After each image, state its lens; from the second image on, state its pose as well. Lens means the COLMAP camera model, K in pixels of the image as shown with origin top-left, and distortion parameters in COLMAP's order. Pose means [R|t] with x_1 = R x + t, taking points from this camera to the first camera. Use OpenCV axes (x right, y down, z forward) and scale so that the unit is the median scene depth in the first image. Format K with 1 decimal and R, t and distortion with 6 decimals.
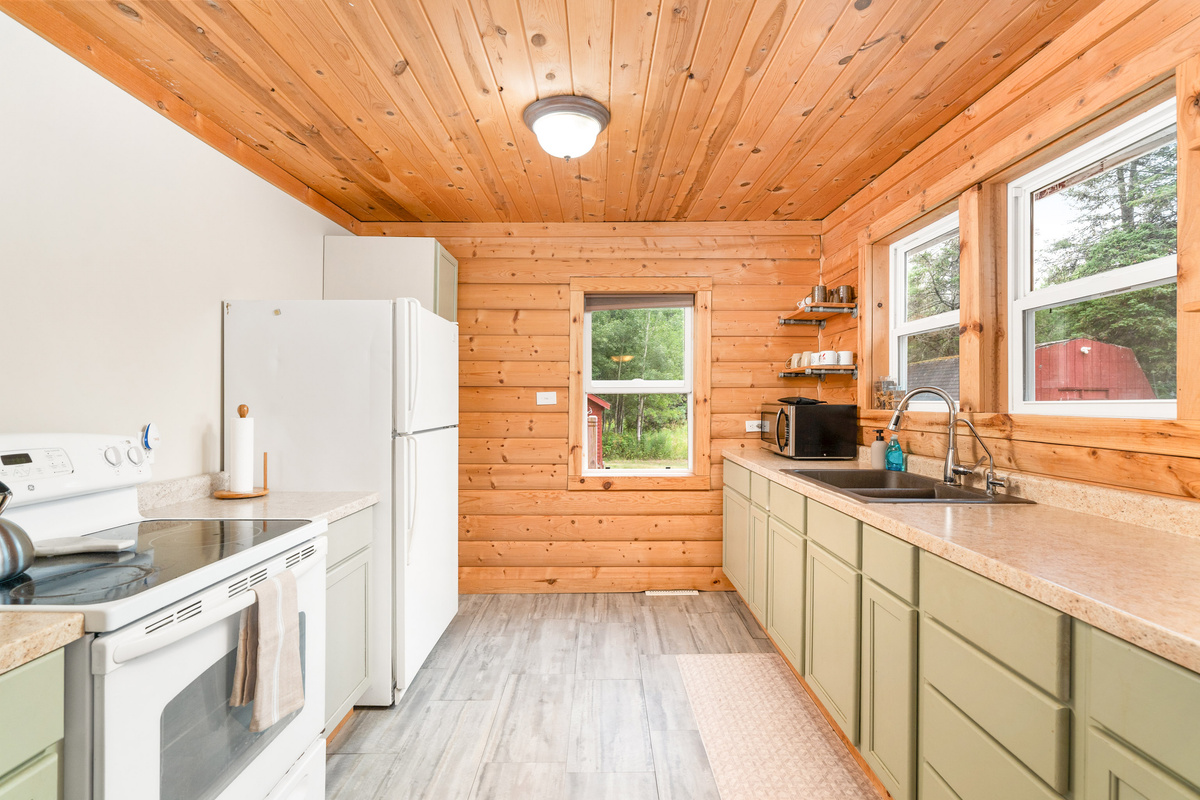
lens RADIAL K [[617.9, 0, 538.1], [0, 617.9, 406.5], [0, 0, 1]] dist [-0.005361, 0.000277]
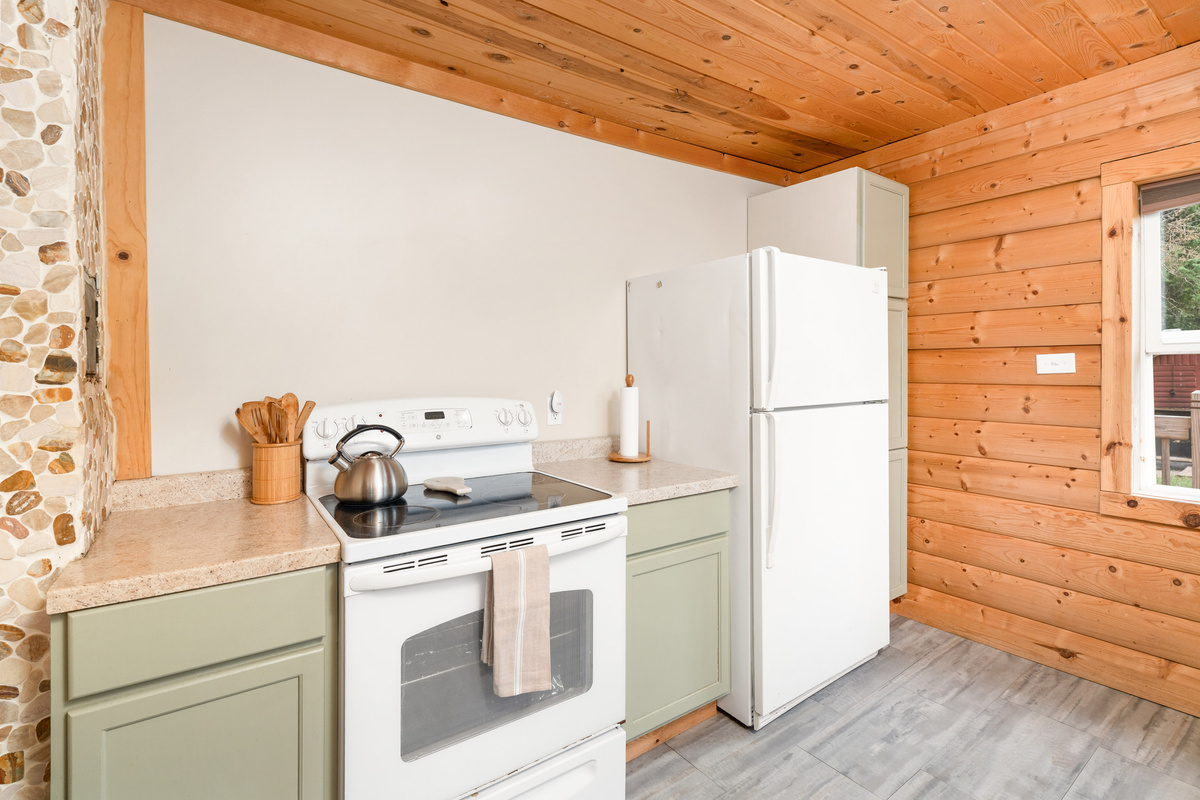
lens RADIAL K [[545.6, 0, 600.9], [0, 545.6, 366.7], [0, 0, 1]] dist [-0.001058, 0.000210]
pose [[0.601756, -0.008284, -0.798637, 0.191822], [0.002444, 0.999961, -0.008531, -0.006811], [0.798676, 0.003182, 0.601753, 0.297827]]
